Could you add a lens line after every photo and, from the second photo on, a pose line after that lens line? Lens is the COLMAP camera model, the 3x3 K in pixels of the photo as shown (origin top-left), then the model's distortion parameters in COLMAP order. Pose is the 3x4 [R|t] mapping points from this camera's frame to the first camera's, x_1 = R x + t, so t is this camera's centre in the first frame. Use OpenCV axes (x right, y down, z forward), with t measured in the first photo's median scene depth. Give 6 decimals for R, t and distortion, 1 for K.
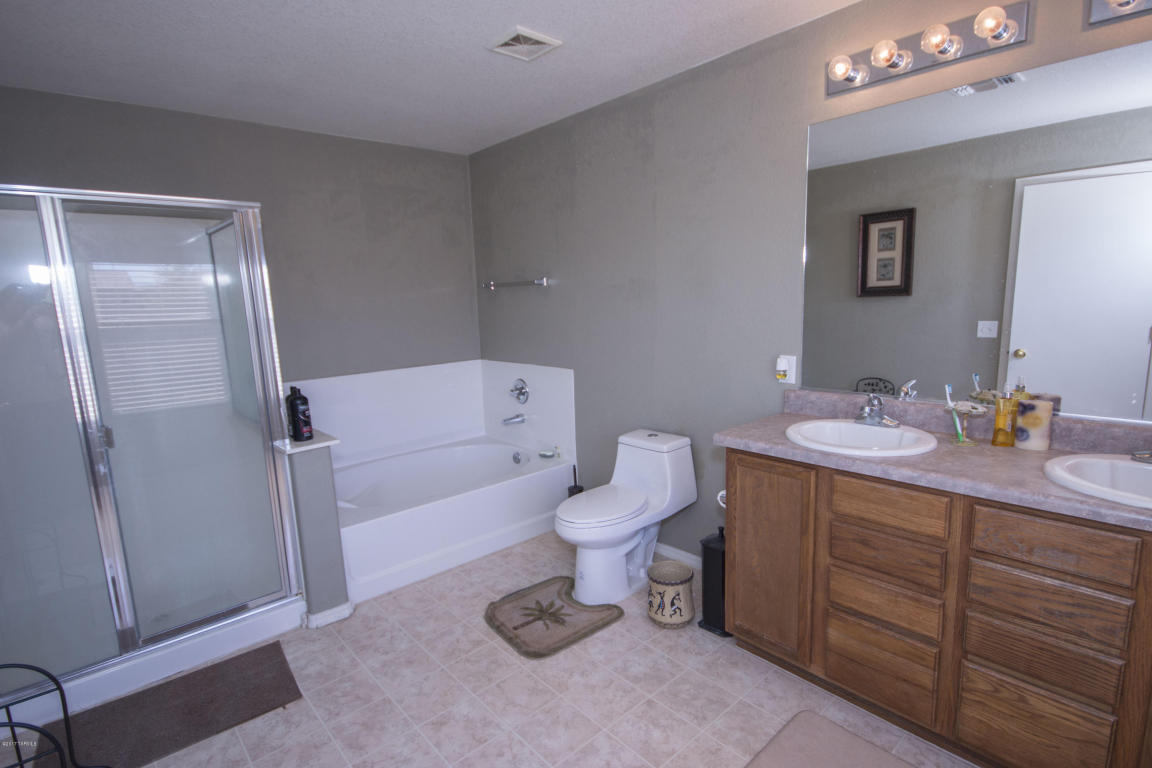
lens RADIAL K [[595.0, 0, 584.7], [0, 595.0, 389.3], [0, 0, 1]] dist [0.003490, 0.001026]
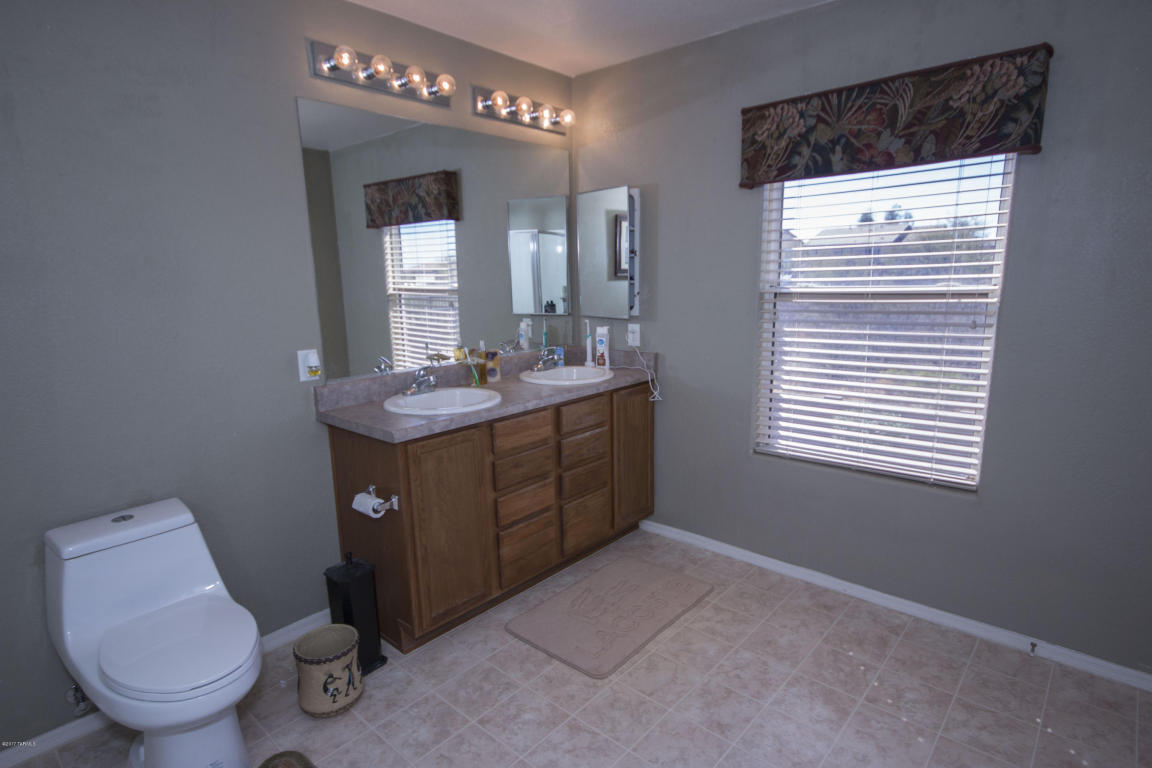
lens RADIAL K [[595.0, 0, 584.0], [0, 595.0, 386.5], [0, 0, 1]] dist [0.003490, 0.001026]
pose [[-0.114455, -0.152339, 0.981679, -0.802242], [0.181956, 0.968241, 0.171468, -0.109767], [-0.976623, 0.198248, -0.083101, 0.909232]]
